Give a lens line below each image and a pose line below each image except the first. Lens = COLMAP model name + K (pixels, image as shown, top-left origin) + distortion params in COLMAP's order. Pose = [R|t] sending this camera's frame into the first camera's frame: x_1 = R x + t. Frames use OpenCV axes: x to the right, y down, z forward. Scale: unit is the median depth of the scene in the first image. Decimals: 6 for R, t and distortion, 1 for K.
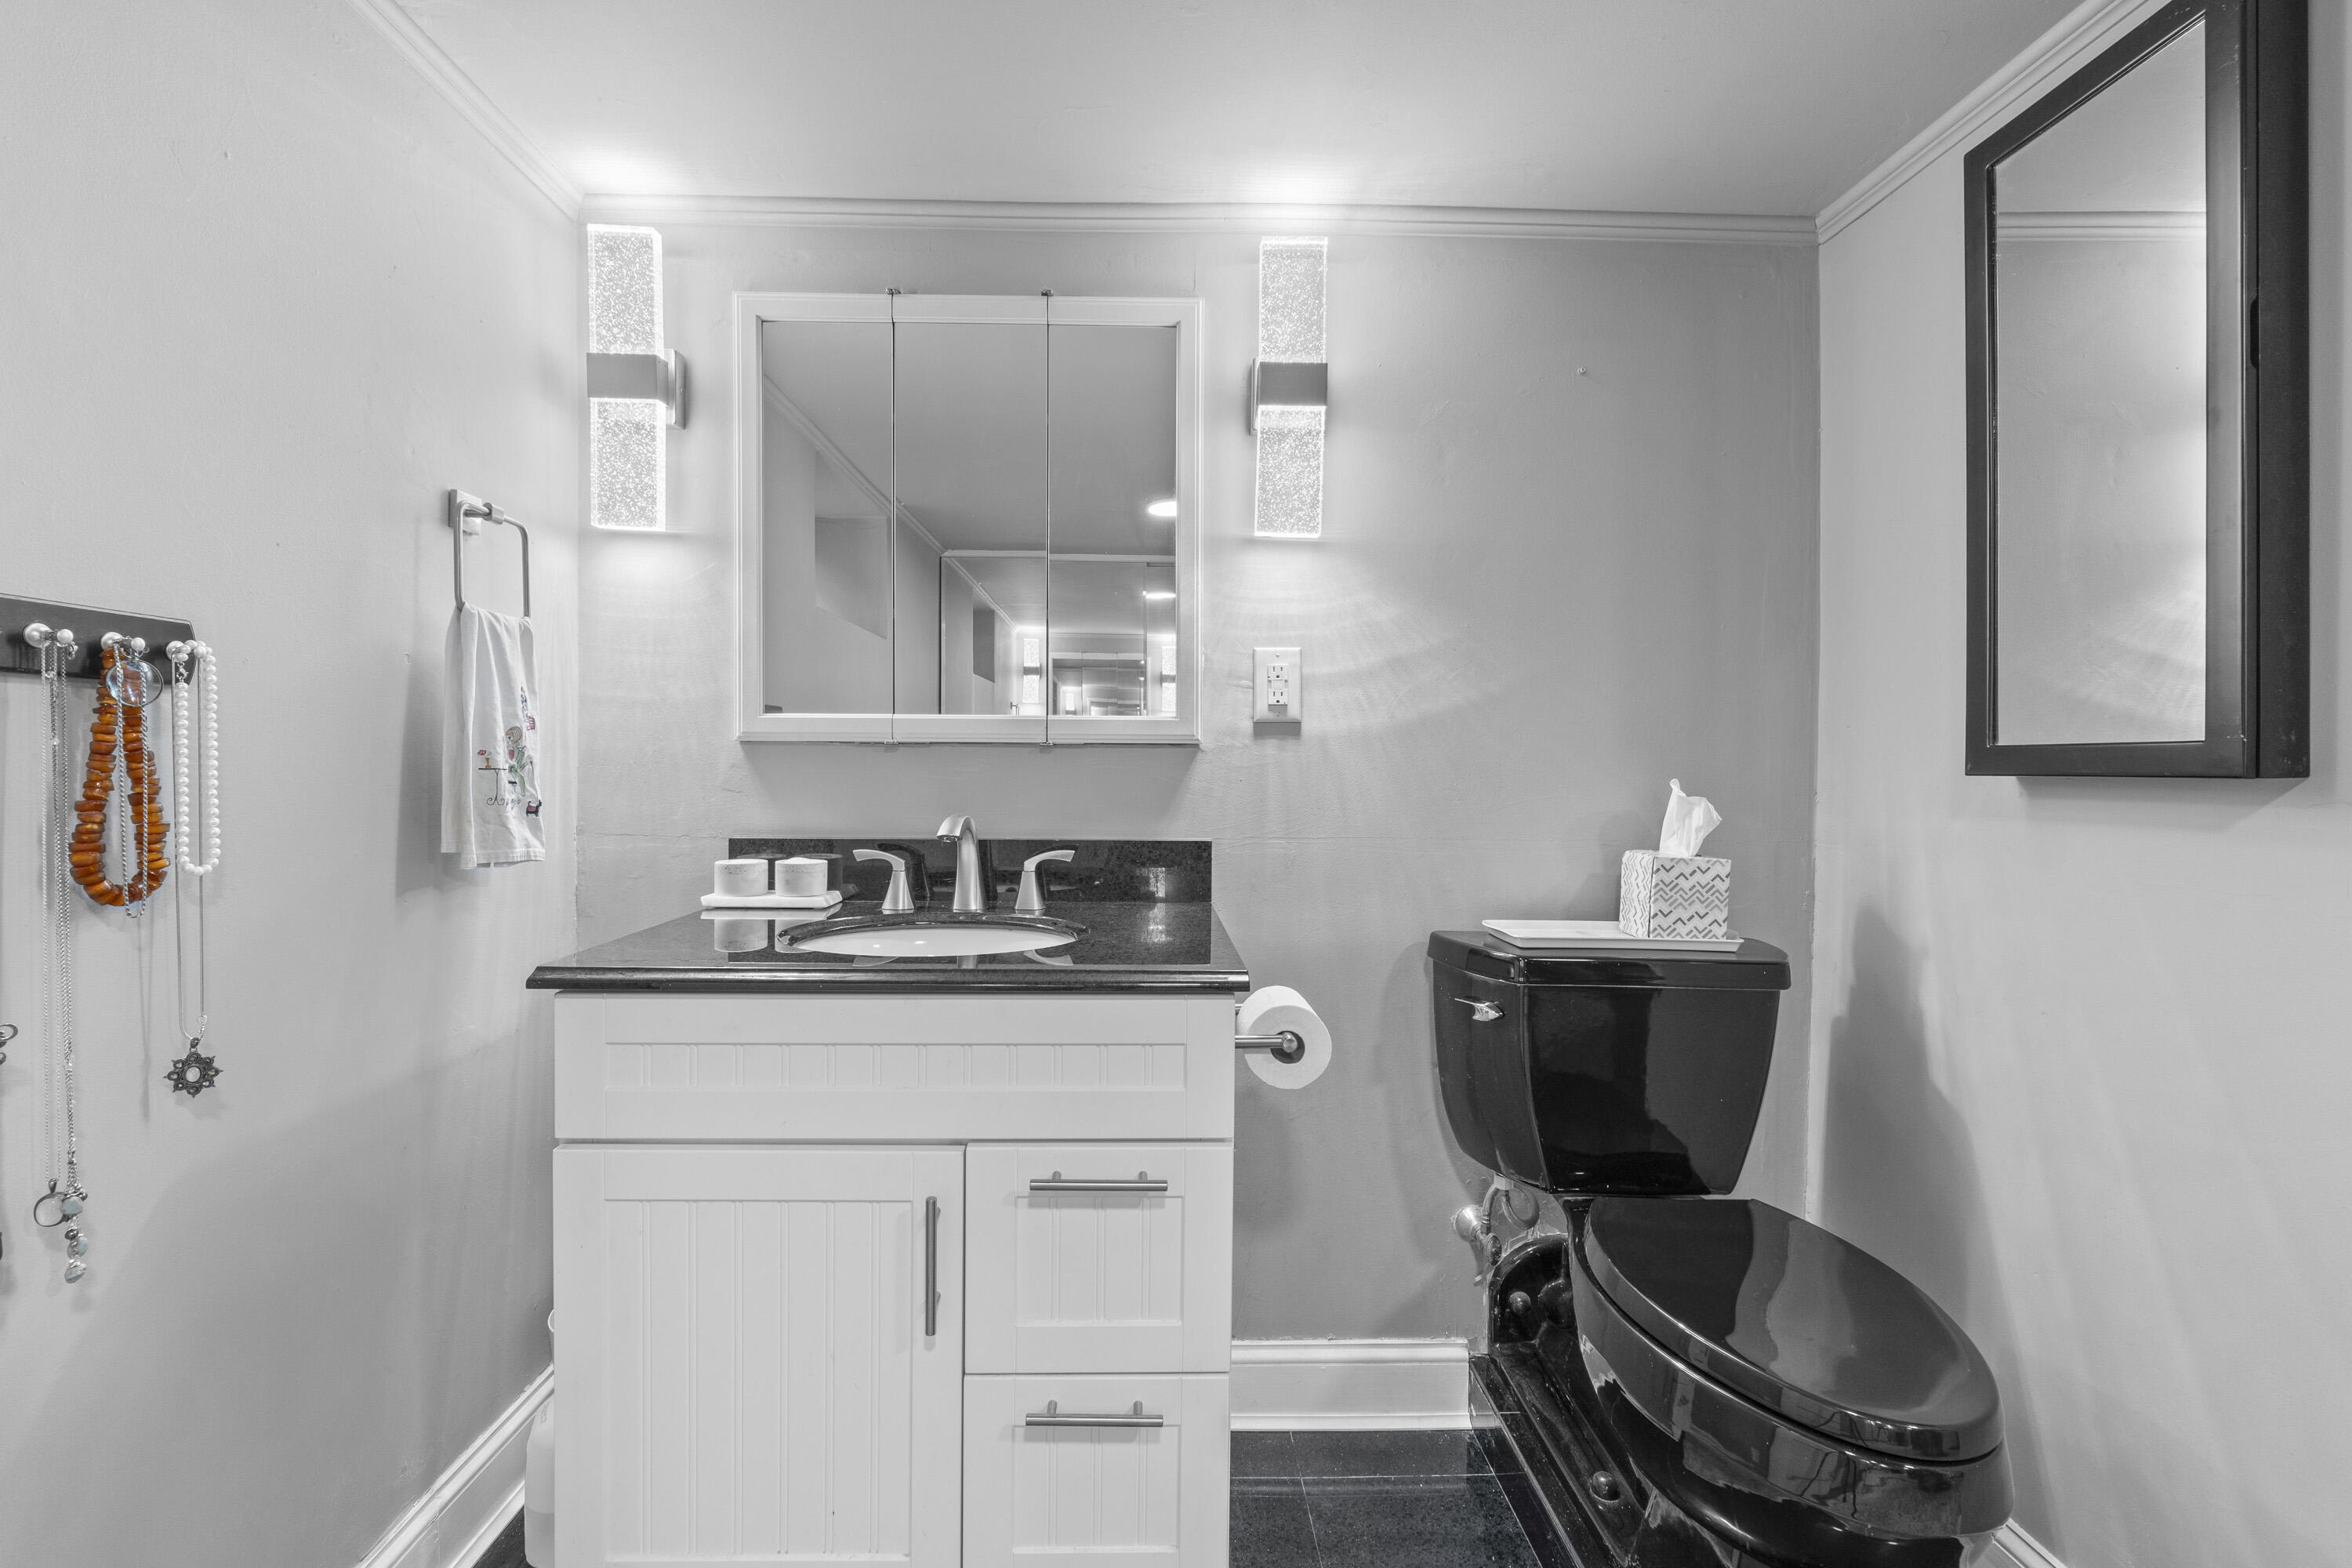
lens RADIAL K [[988.7, 0, 1163.9], [0, 988.7, 784.4], [0, 0, 1]] dist [-0.007686, 0.000169]
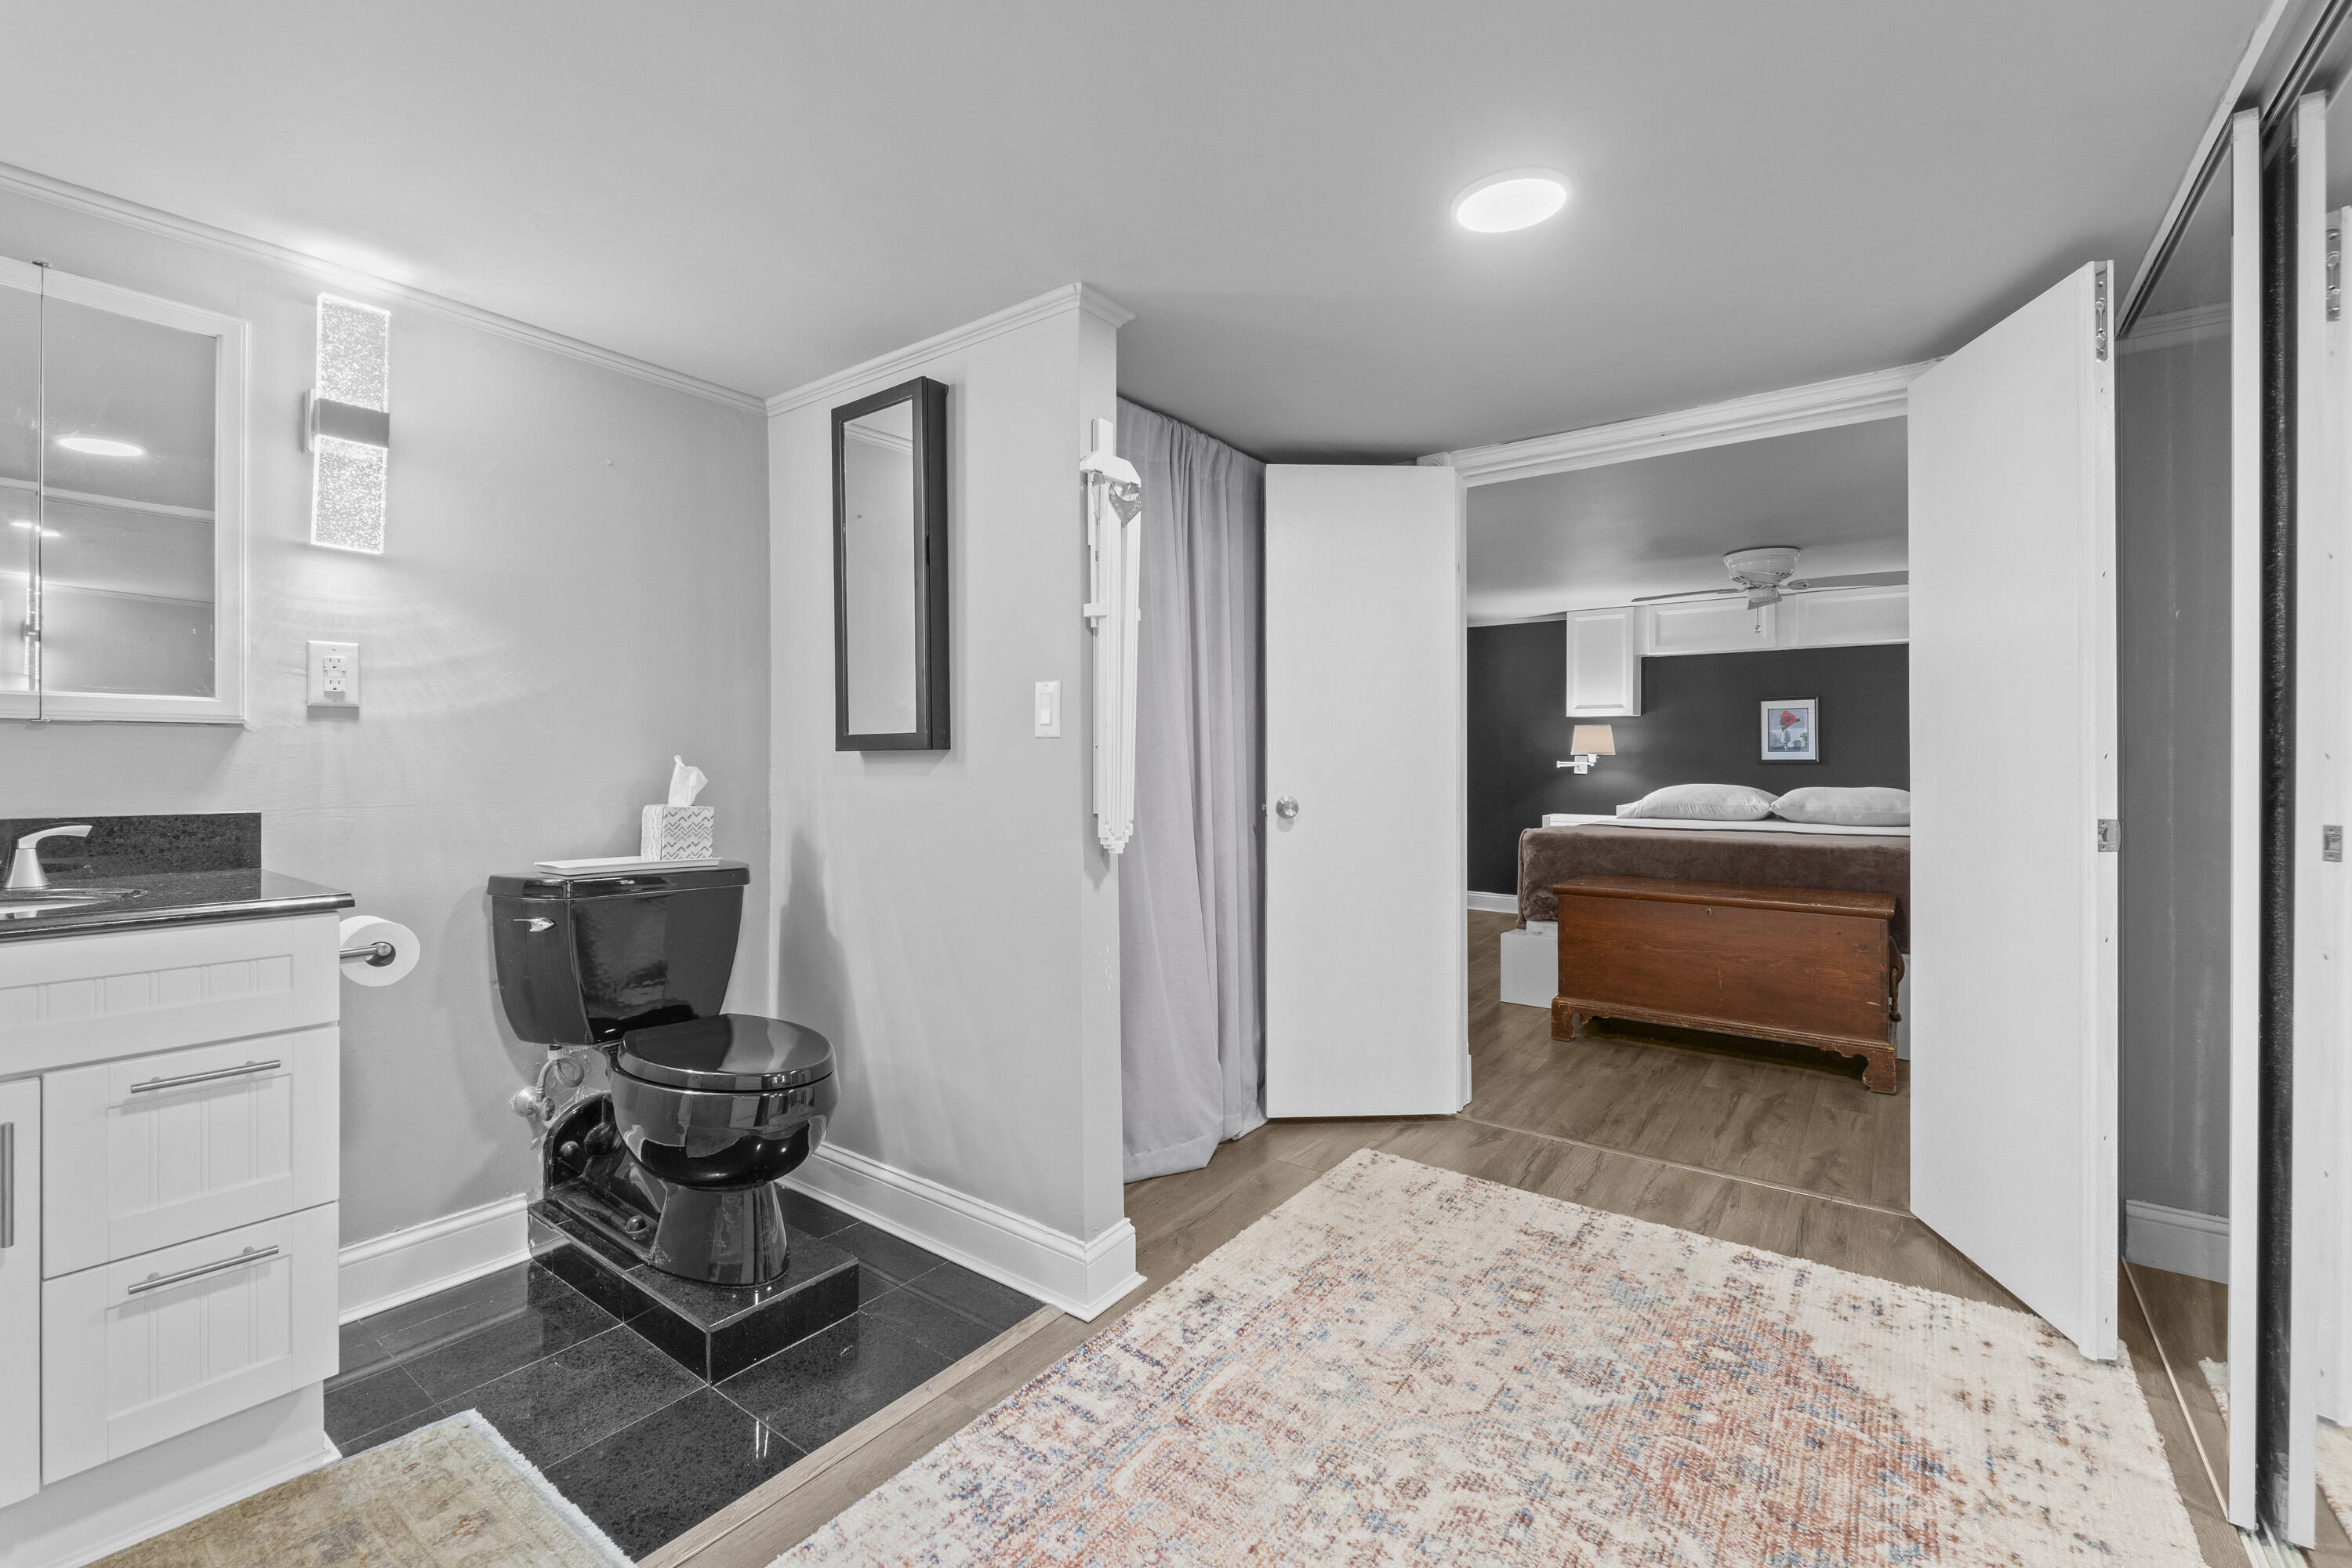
lens RADIAL K [[1000.4, 0, 1166.3], [0, 1000.4, 759.1], [0, 0, 1]] dist [-0.008888, 0.000103]
pose [[0.616618, -0.002307, 0.787259, -0.206327], [0.018985, 0.999748, -0.011940, 0.031002], [-0.787033, 0.022308, 0.616507, -0.491209]]
